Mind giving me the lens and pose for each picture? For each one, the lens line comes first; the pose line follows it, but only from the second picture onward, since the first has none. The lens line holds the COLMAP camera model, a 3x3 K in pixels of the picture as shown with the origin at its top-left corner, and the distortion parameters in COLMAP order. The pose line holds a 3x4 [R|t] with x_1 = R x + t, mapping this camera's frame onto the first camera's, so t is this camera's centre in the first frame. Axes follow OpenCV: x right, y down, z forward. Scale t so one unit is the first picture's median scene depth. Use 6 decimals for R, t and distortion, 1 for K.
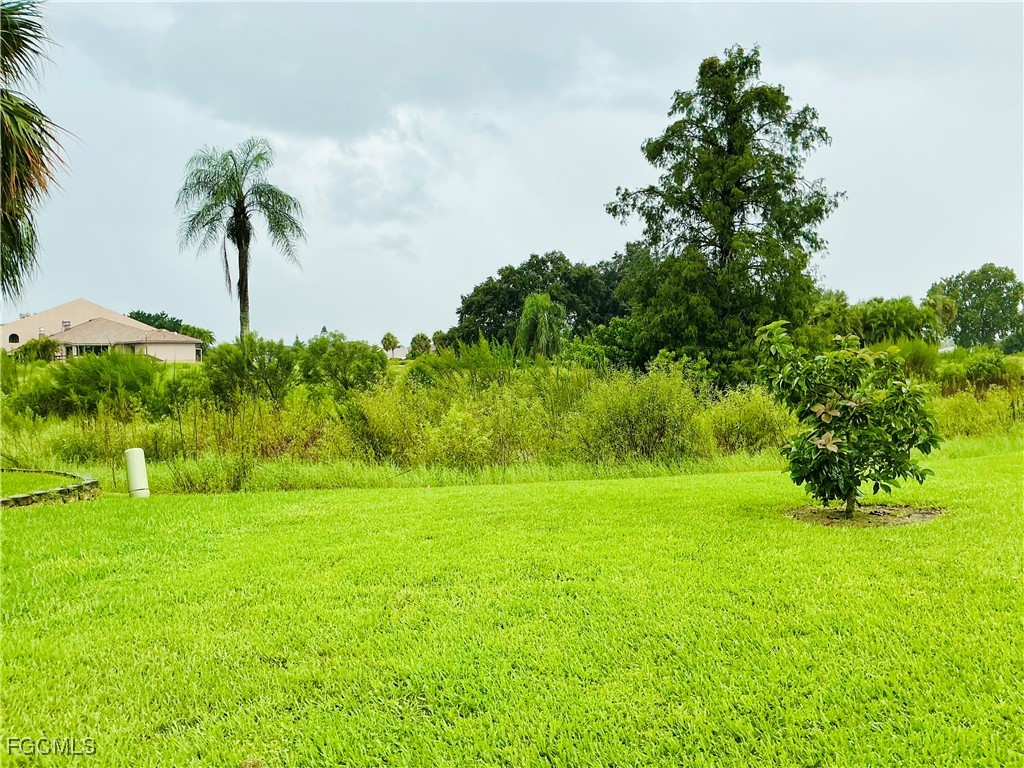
lens RADIAL K [[860.7, 0, 512.0], [0, 860.7, 384.0], [0, 0, 1]] dist [0.074651, -0.000465]
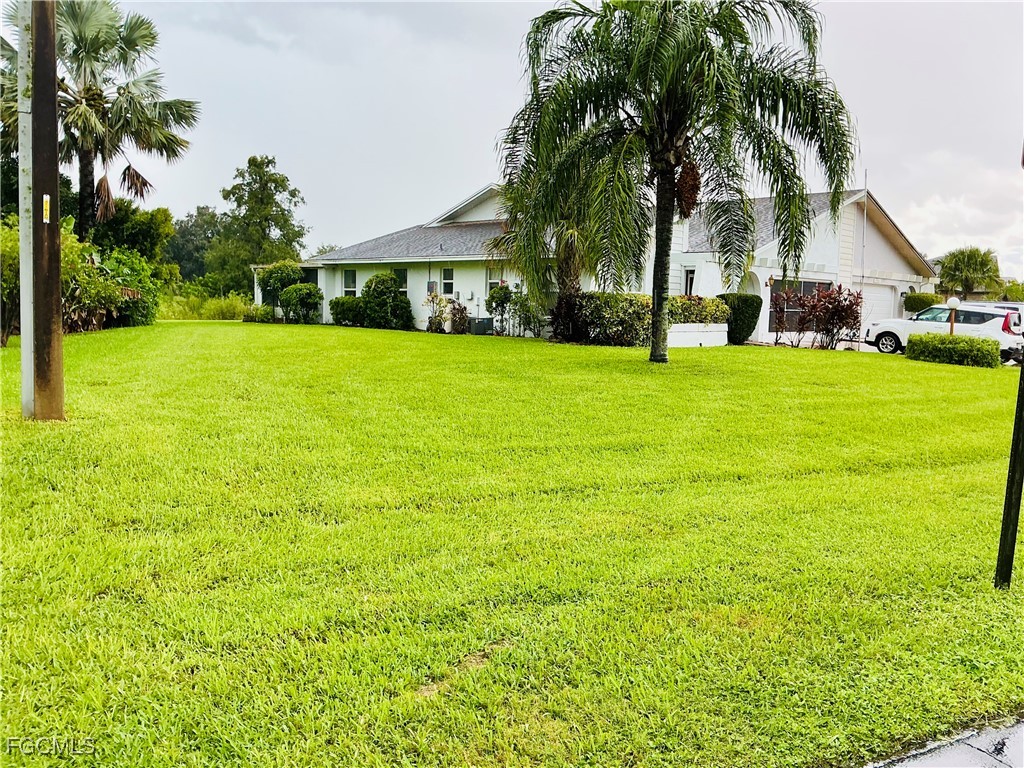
lens RADIAL K [[860.7, 0, 512.0], [0, 860.7, 384.0], [0, 0, 1]] dist [0.074651, -0.000465]
pose [[0.879407, -0.006601, 0.476024, -0.241569], [-0.024795, 0.997912, 0.059644, 0.046505], [-0.475424, -0.064254, 0.877407, -1.244849]]
